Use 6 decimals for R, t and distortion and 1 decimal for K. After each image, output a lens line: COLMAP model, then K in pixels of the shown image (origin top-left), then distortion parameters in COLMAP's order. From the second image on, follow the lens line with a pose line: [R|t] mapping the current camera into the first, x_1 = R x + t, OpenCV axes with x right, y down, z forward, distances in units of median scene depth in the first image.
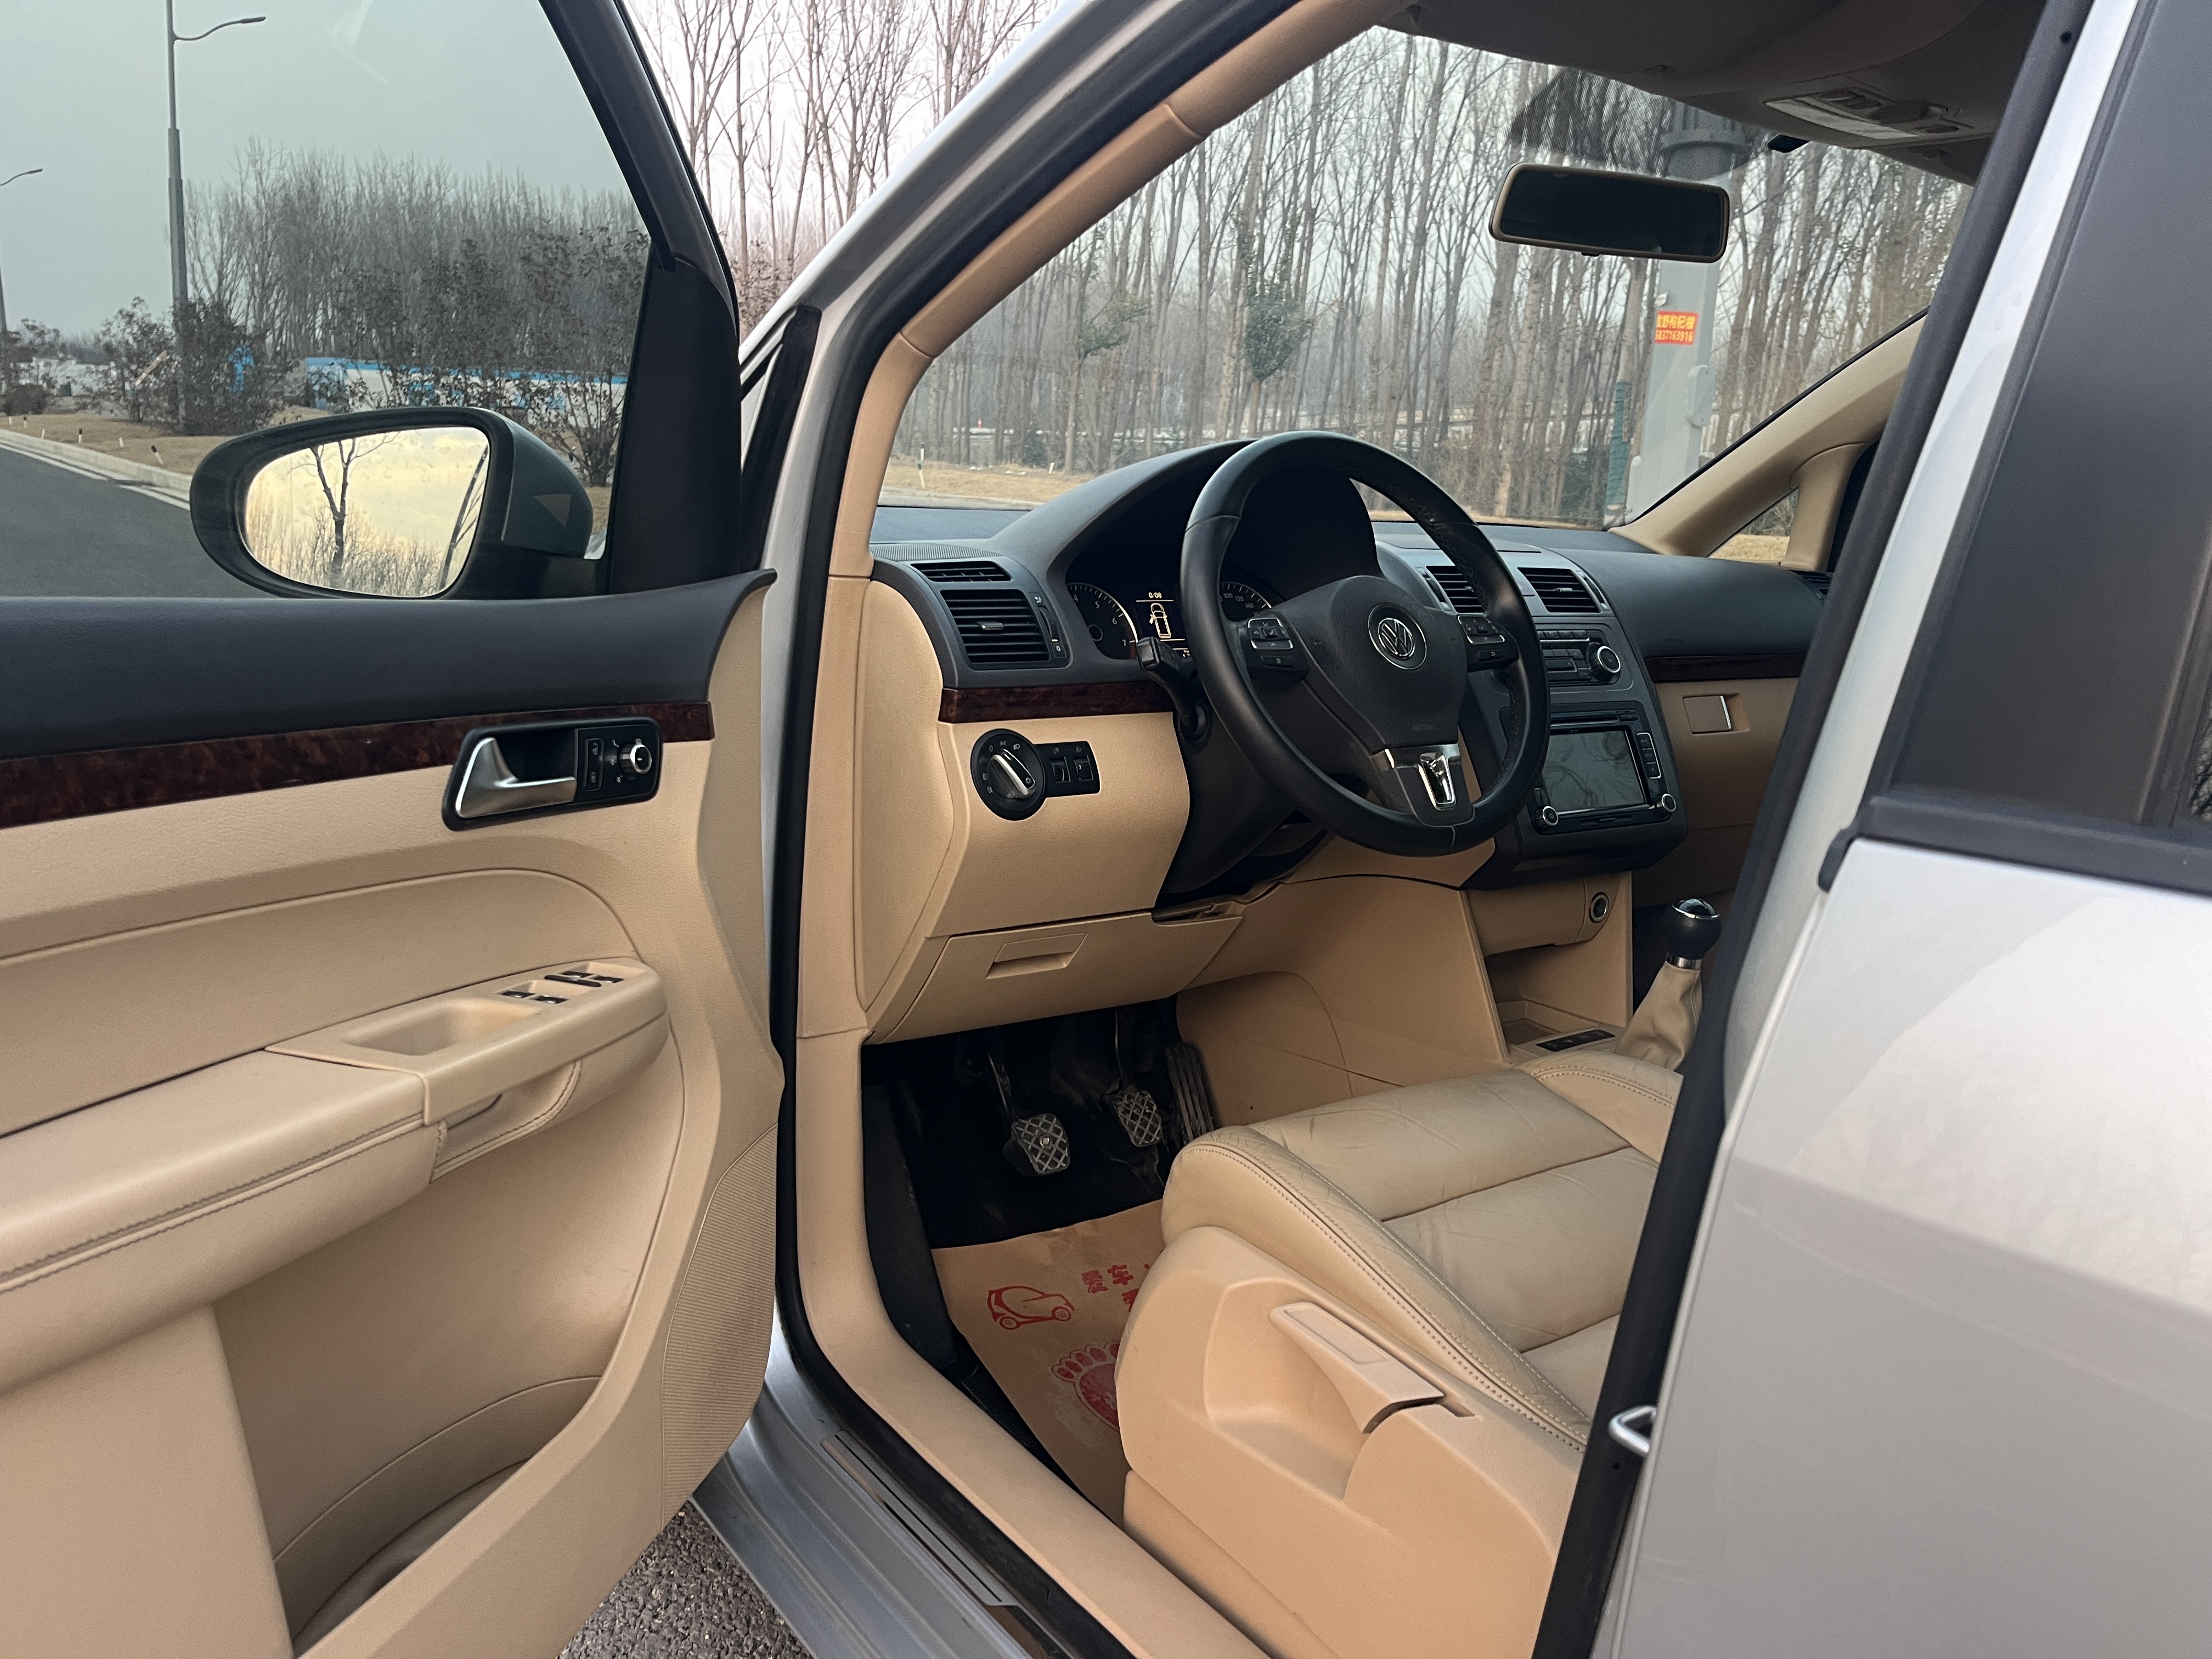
lens RADIAL K [[1679.4, 0, 1112.2], [0, 1679.4, 832.1], [0, 0, 1]] dist [0.088413, -0.131456]
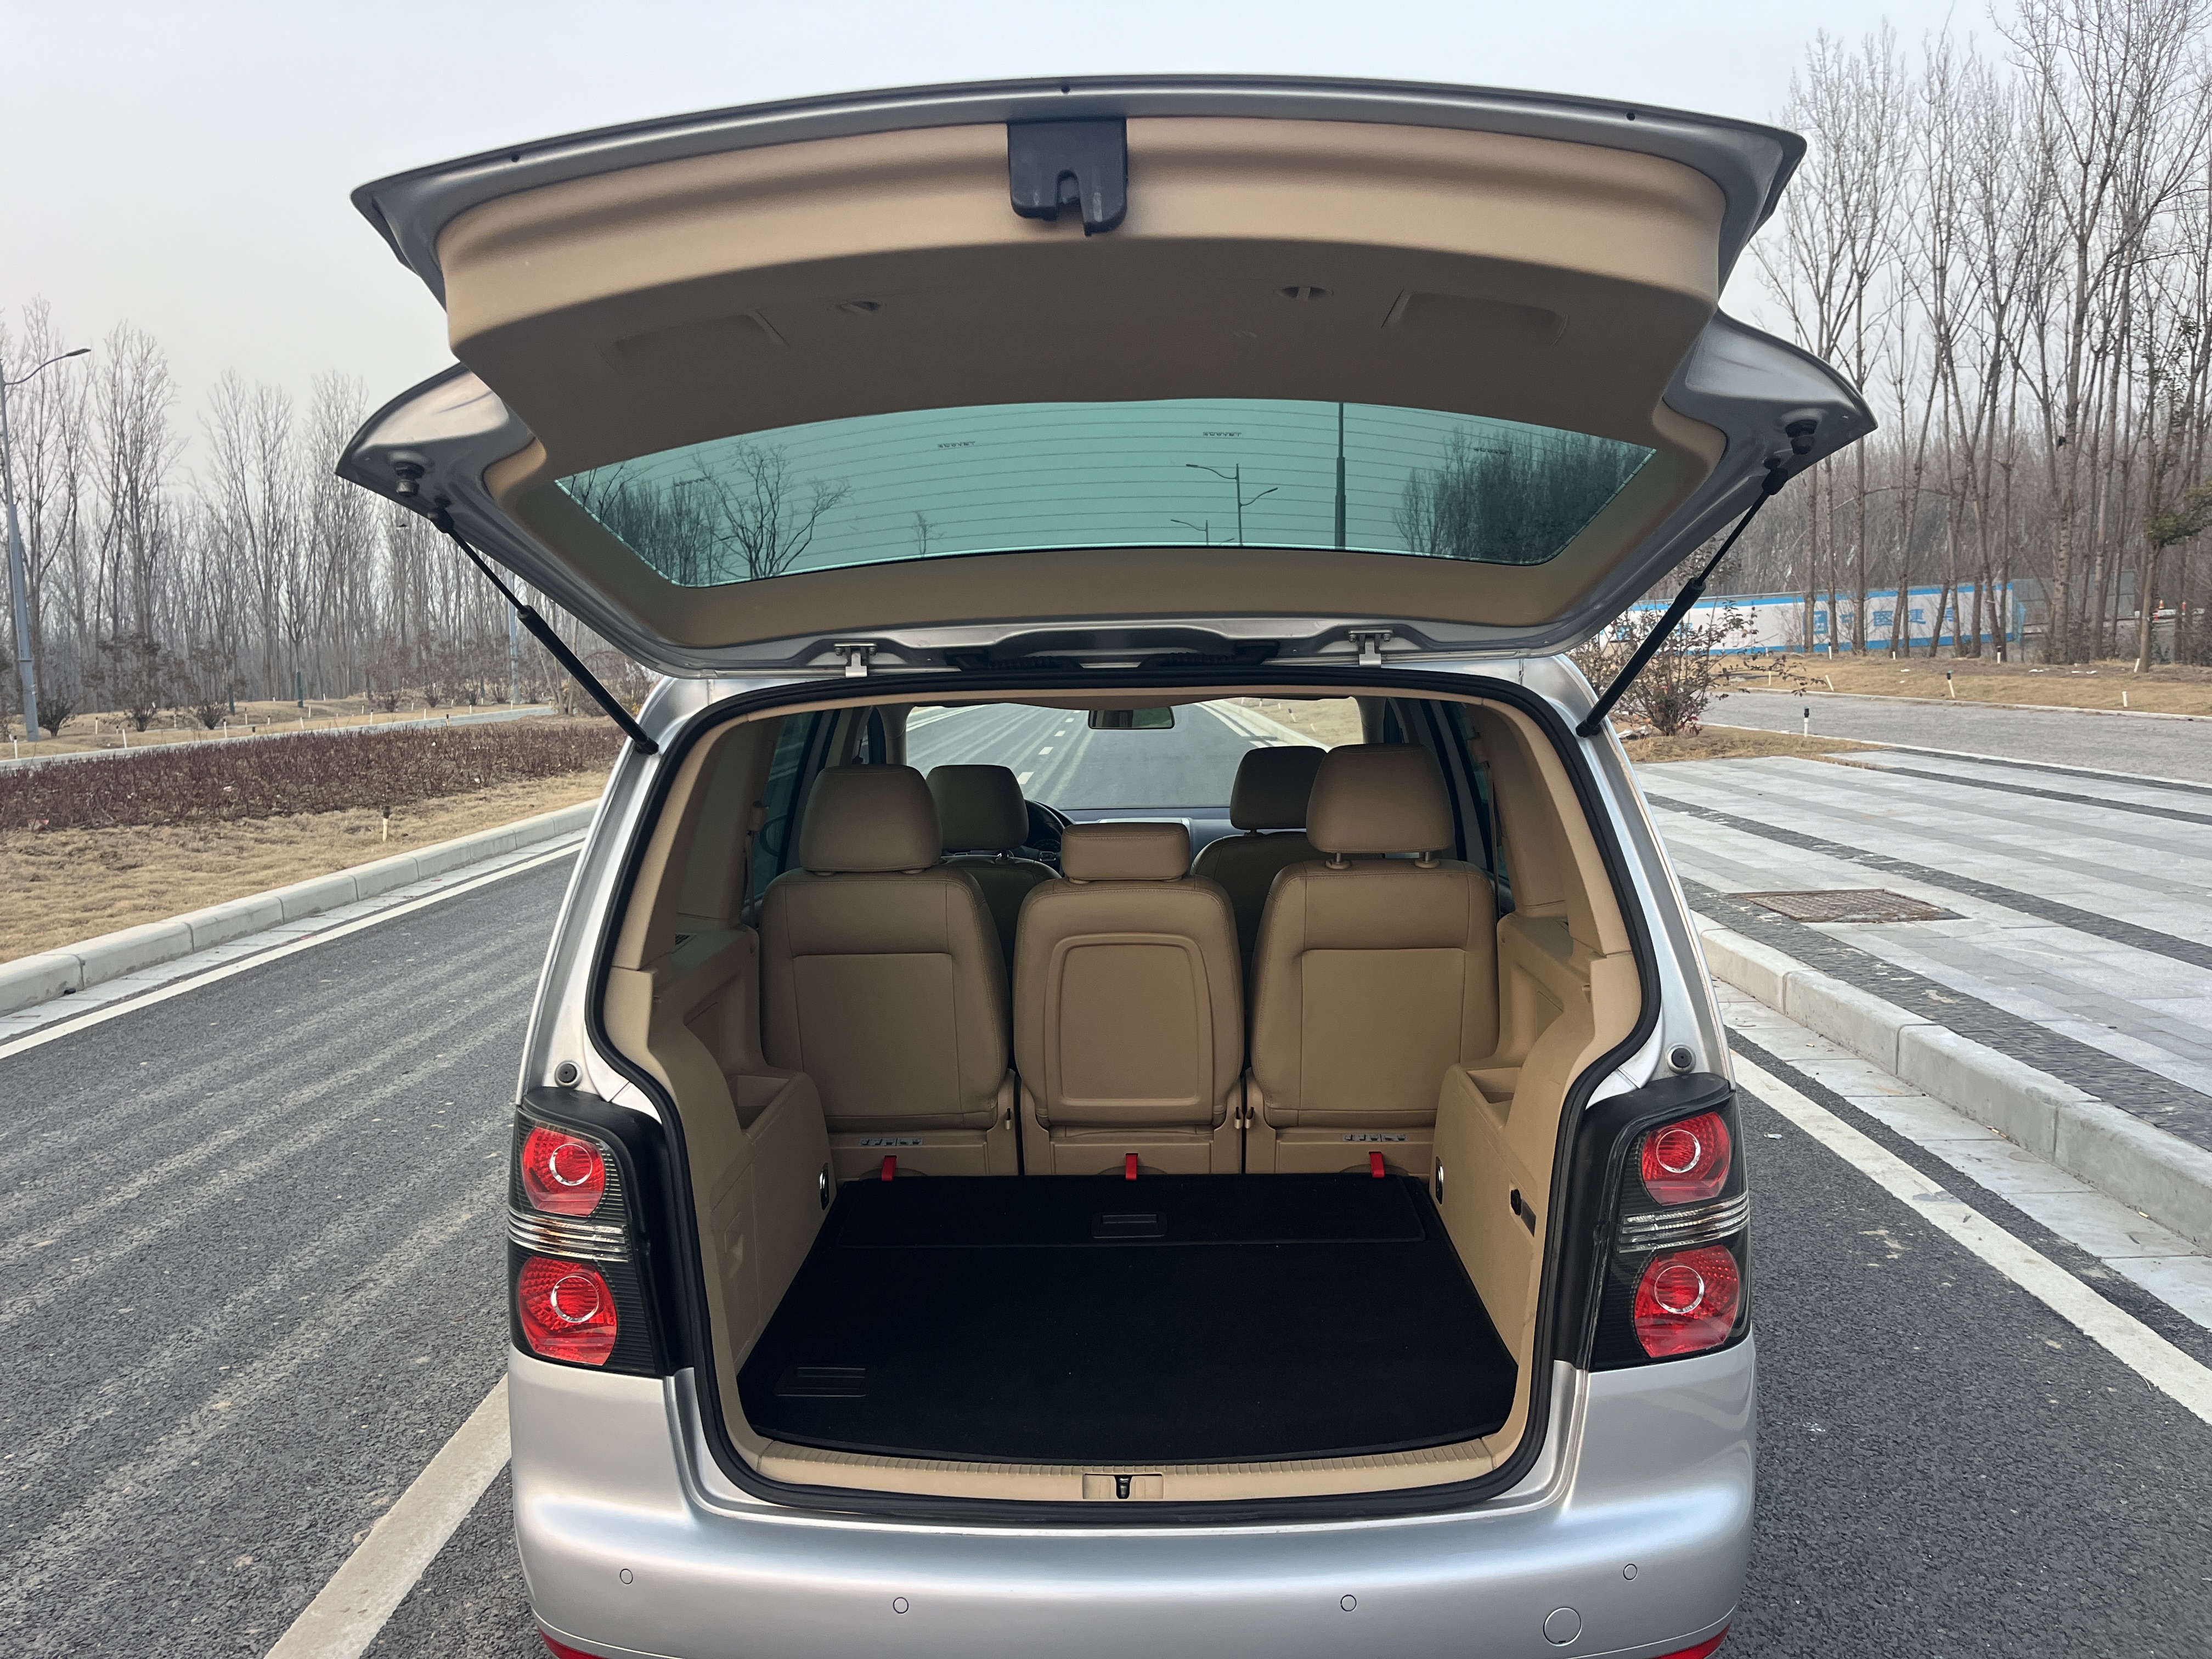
lens RADIAL K [[1646.3, 0, 1099.8], [0, 1646.3, 848.1], [0, 0, 1]] dist [0.104787, -0.150982]
pose [[0.778401, -0.003012, -0.627760, 0.094509], [-0.068006, 0.993699, -0.089092, 0.005145], [0.624073, 0.112041, 0.773292, -0.054087]]
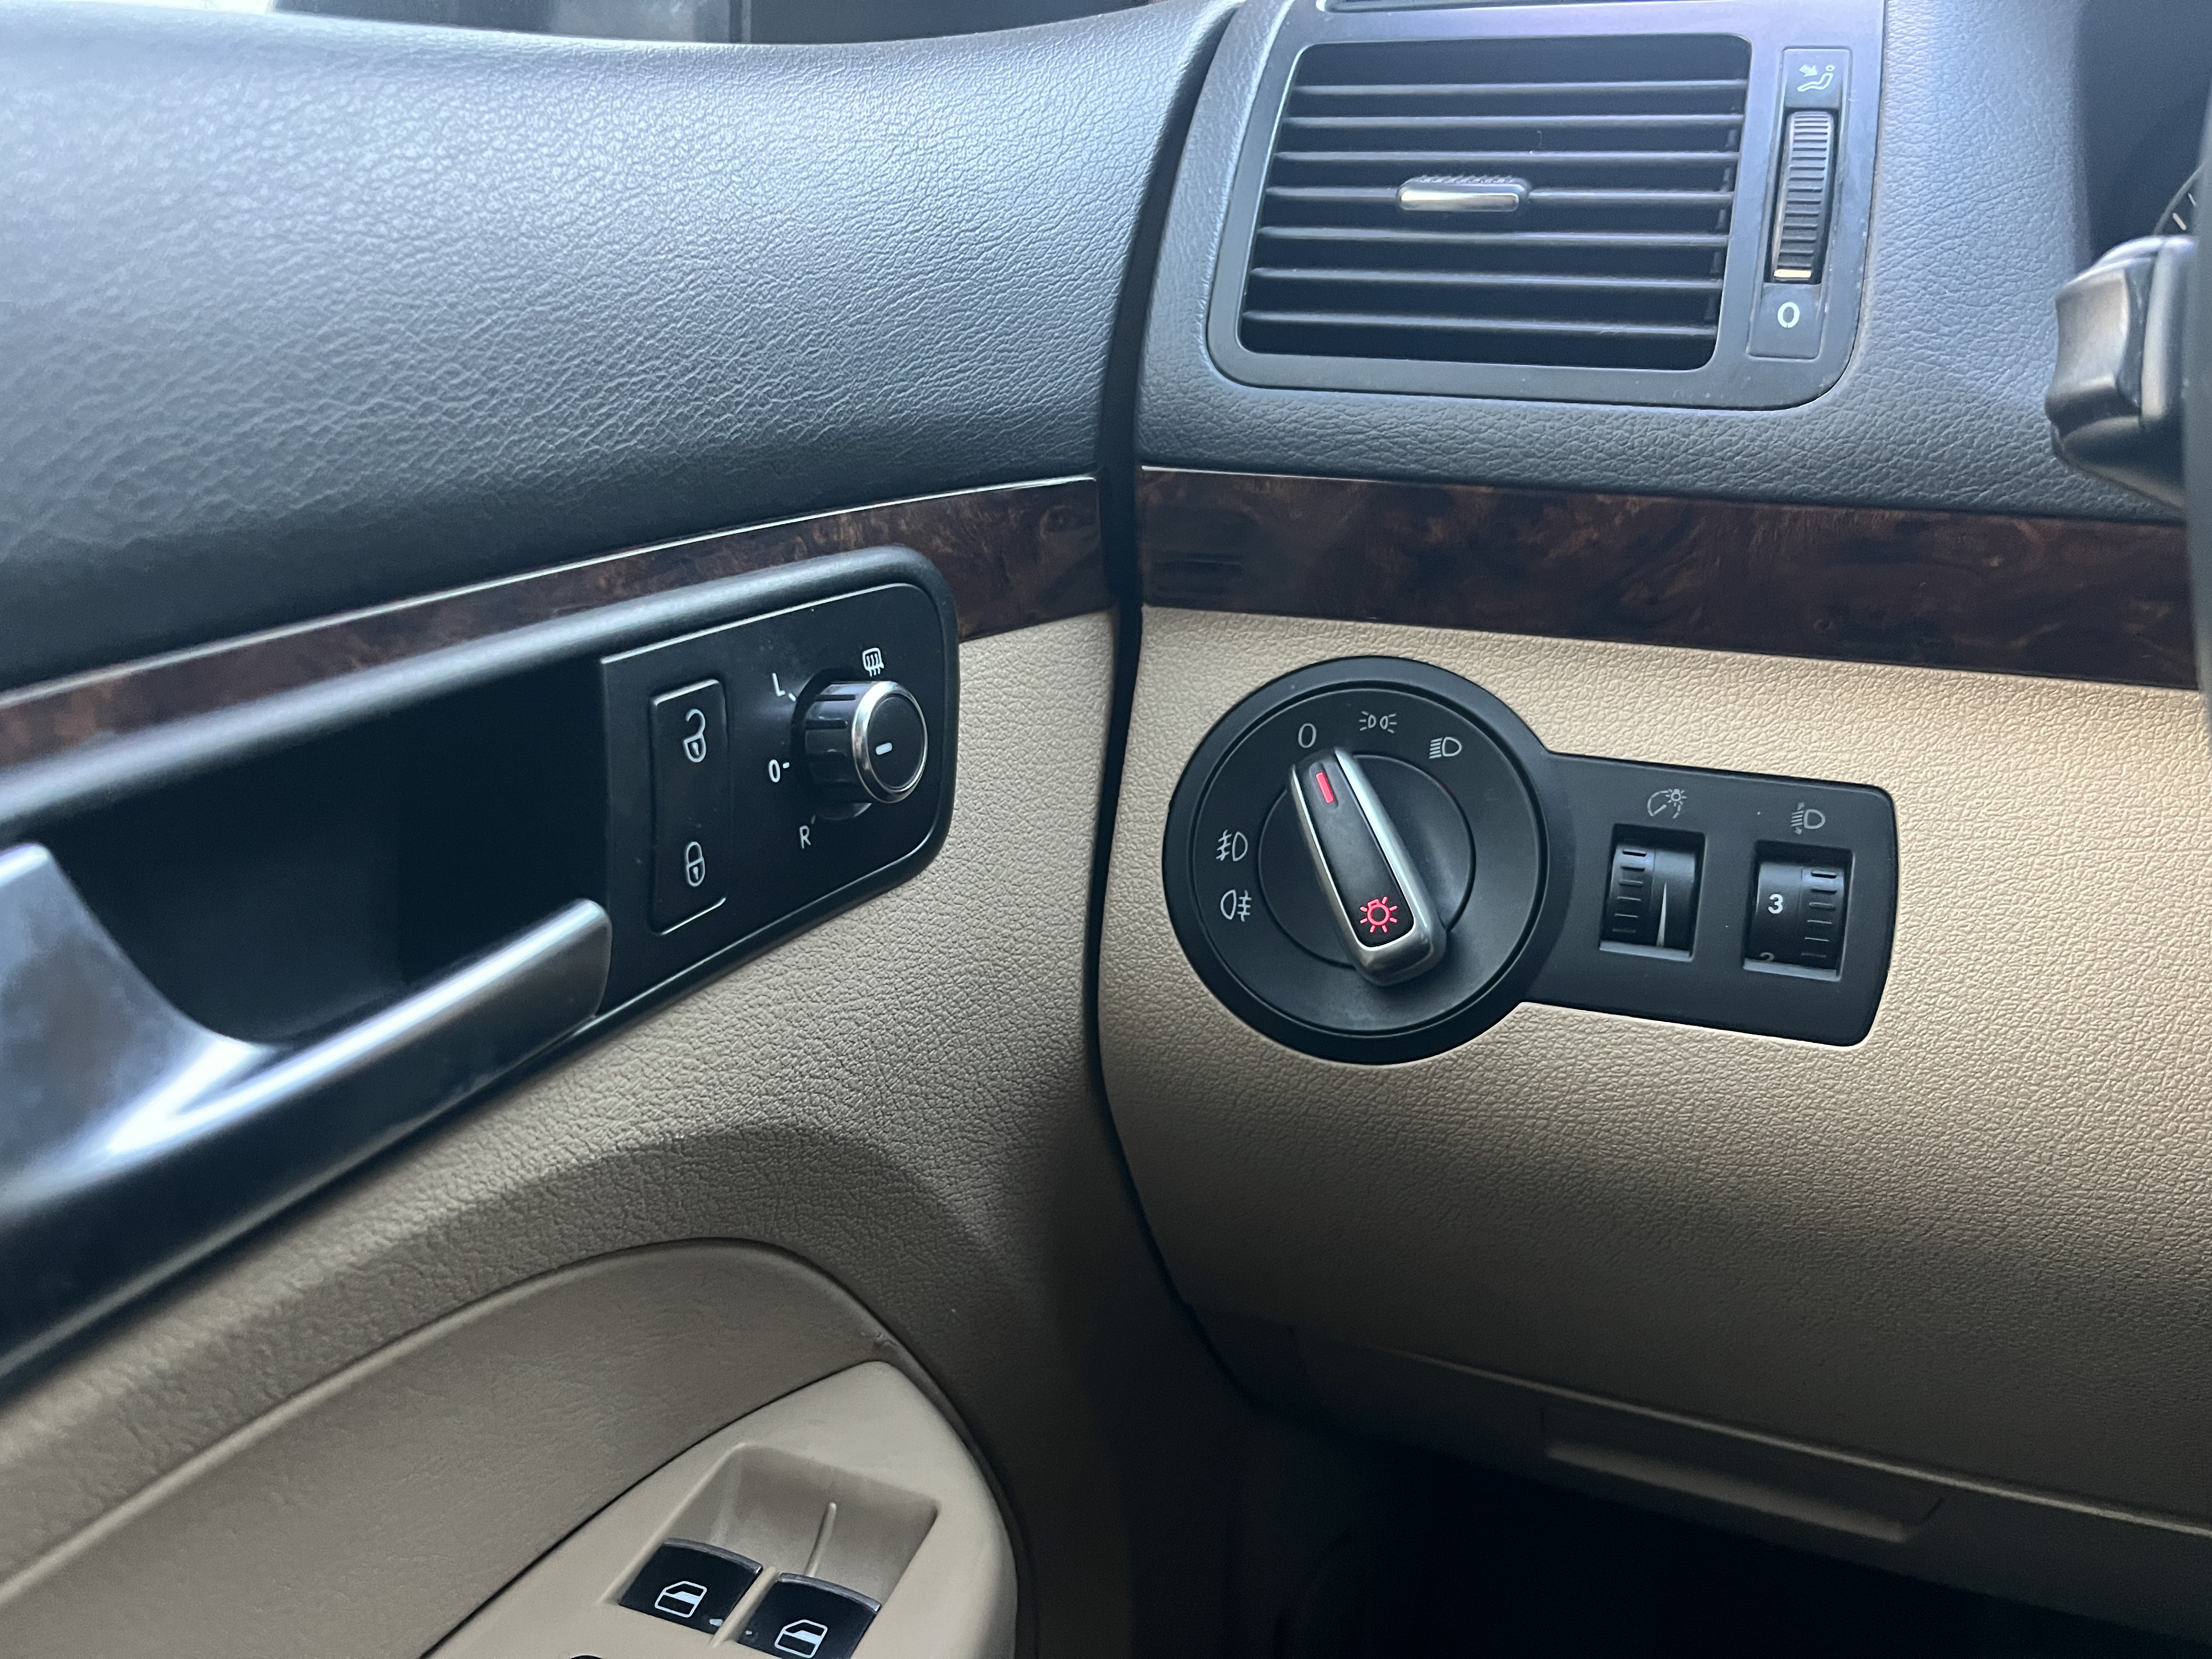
lens RADIAL K [[1679.4, 0, 1112.2], [0, 1679.4, 832.1], [0, 0, 1]] dist [0.088413, -0.131456]
pose [[0.563196, 0.261916, -0.783715, 0.004083], [-0.156515, 0.965081, 0.210053, -0.003296], [0.811365, 0.004363, 0.584524, 0.033698]]
